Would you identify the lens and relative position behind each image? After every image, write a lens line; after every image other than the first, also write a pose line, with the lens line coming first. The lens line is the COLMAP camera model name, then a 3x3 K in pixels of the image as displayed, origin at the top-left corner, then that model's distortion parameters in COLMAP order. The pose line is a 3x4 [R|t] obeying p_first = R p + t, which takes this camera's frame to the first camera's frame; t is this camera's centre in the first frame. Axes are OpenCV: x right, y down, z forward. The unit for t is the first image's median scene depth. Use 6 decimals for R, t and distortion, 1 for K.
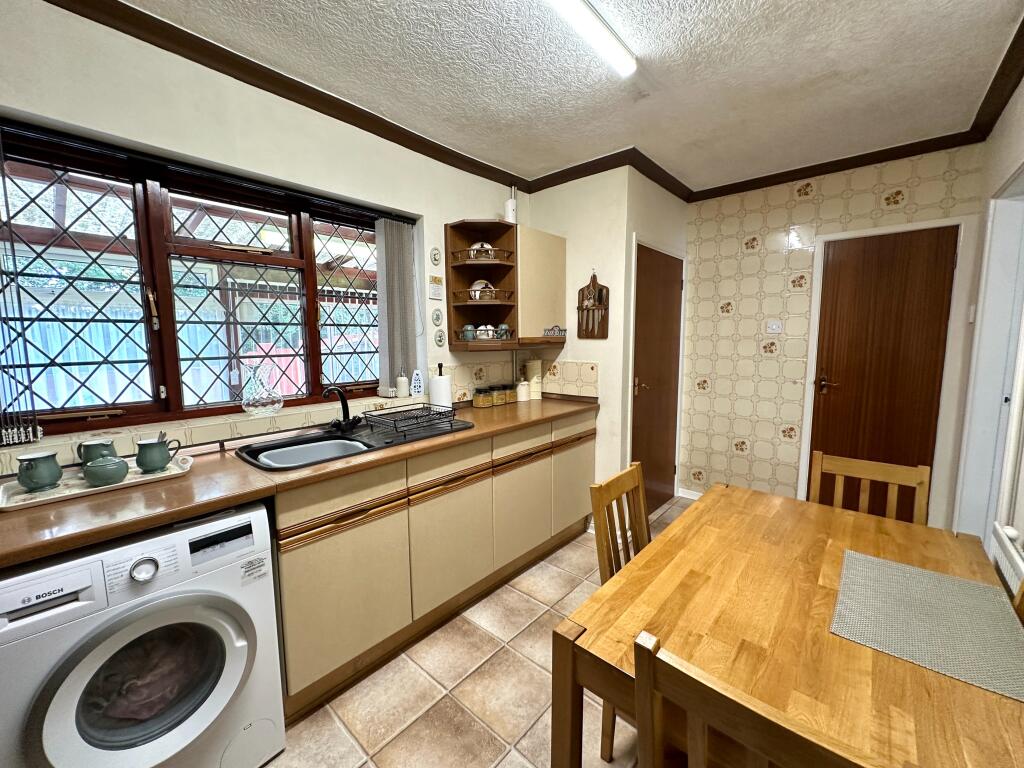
lens RADIAL K [[415.1, 0, 506.5], [0, 415.1, 384.8], [0, 0, 1]] dist [-0.008019, -0.000346]
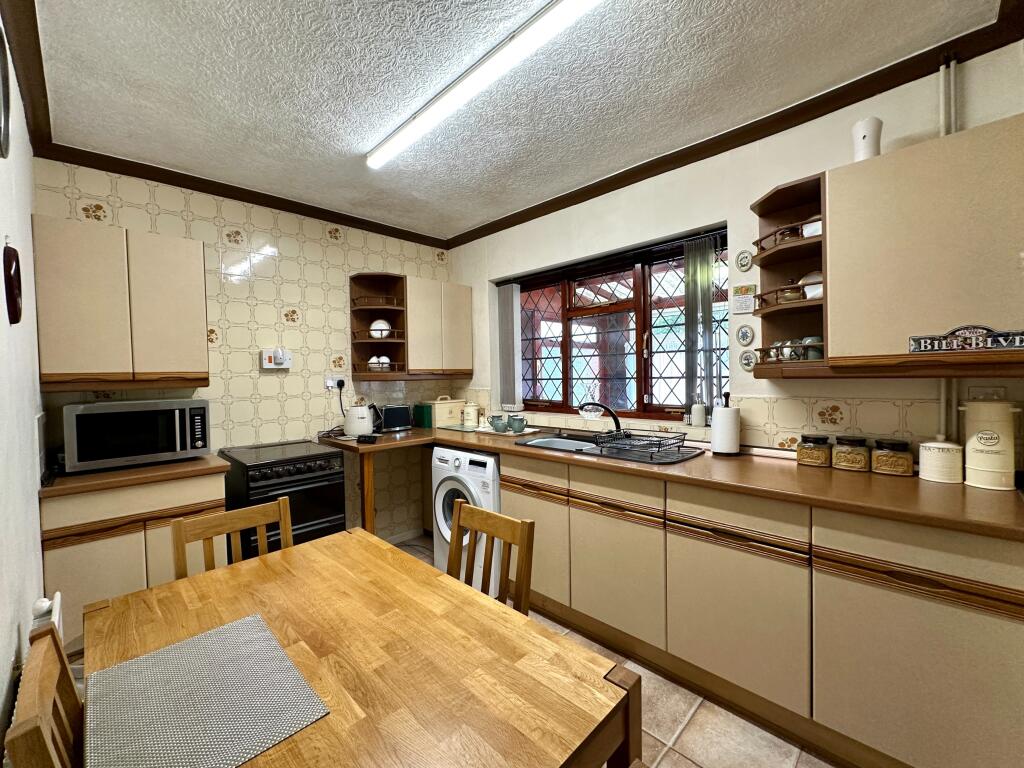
lens RADIAL K [[415.1, 0, 507.8], [0, 415.1, 382.3], [0, 0, 1]] dist [-0.008019, -0.000346]
pose [[-0.072508, 0.035906, -0.996721, 0.897553], [-0.083011, 0.995667, 0.041907, -0.091413], [0.993907, 0.085778, -0.069213, 0.815801]]
